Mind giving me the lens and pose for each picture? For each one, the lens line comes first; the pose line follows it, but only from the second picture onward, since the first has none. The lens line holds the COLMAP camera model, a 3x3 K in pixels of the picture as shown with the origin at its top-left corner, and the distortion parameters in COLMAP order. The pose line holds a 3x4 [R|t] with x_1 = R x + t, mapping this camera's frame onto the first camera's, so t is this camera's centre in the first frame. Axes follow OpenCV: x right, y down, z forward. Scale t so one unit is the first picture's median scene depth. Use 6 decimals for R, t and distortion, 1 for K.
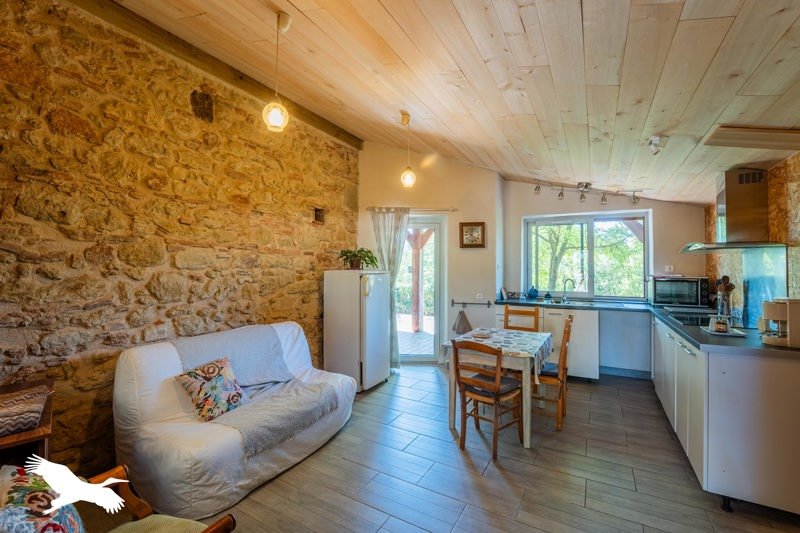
lens RADIAL K [[343.5, 0, 400.0], [0, 343.5, 266.5], [0, 0, 1]] dist [0.000005, 0.000007]
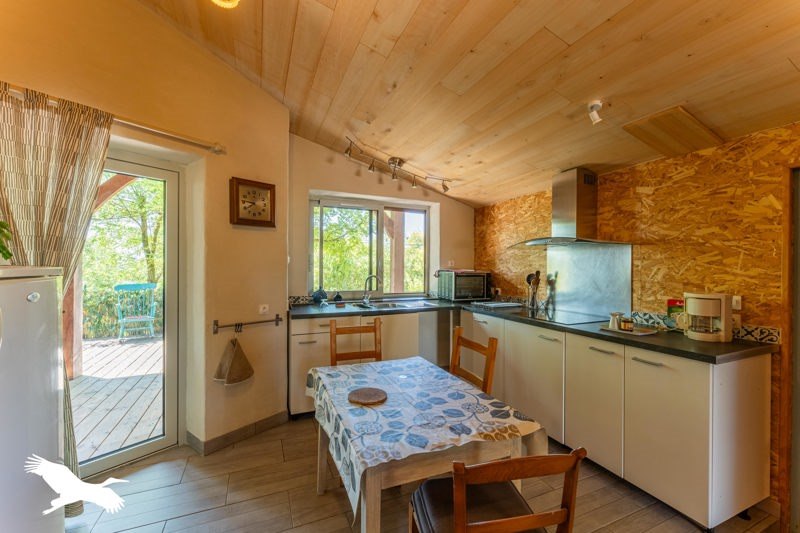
lens RADIAL K [[328.3, 0, 400.0], [0, 328.3, 266.5], [0, 0, 1]] dist [0.000059, 0.000096]
pose [[0.591137, -0.003185, 0.806565, -0.087443], [-0.010624, 0.999875, 0.011735, 0.004404], [-0.806501, -0.015506, 0.591029, 0.481075]]
